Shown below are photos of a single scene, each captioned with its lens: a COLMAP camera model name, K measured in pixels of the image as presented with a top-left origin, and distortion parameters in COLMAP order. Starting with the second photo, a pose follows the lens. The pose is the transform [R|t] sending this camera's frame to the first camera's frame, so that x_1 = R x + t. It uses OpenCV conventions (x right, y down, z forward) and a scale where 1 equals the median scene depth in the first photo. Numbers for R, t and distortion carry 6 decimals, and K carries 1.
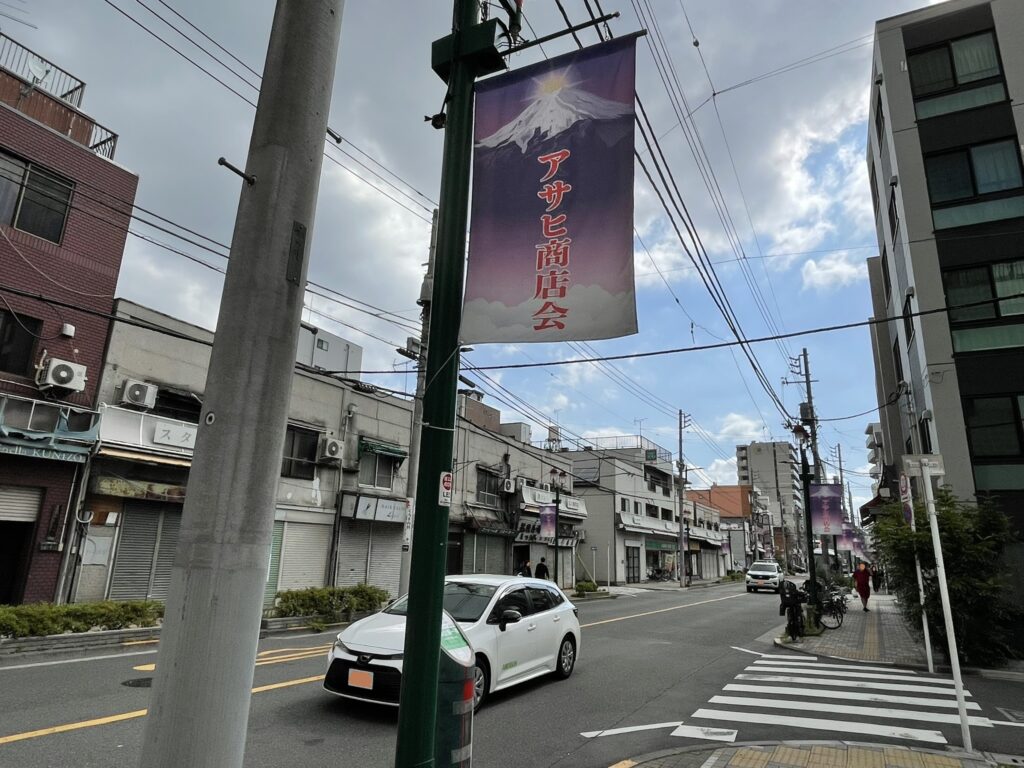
lens RADIAL K [[625.0, 0, 512.2], [0, 625.0, 384.6], [0, 0, 1]] dist [0.006726, -0.003324]
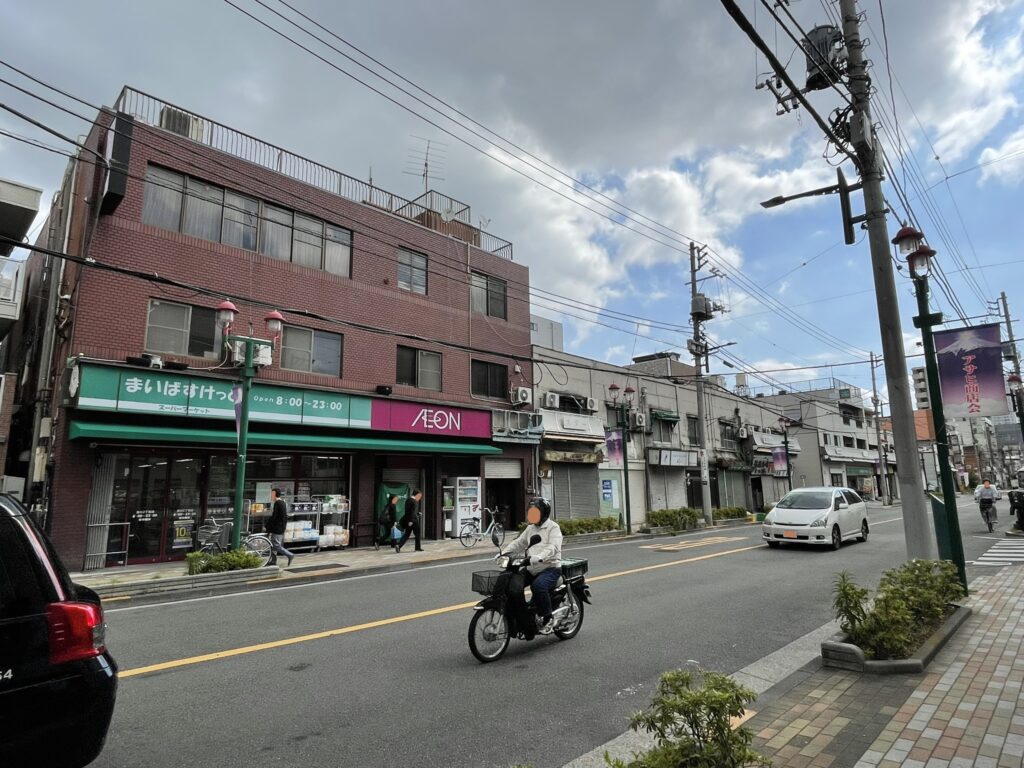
lens RADIAL K [[569.7, 0, 511.4], [0, 569.7, 385.3], [0, 0, 1]] dist [-0.006788, -0.001574]
pose [[0.960800, -0.092673, -0.261297, -0.163691], [0.114161, 0.991114, 0.068262, -0.078331], [0.252649, -0.095417, 0.962842, -0.273609]]
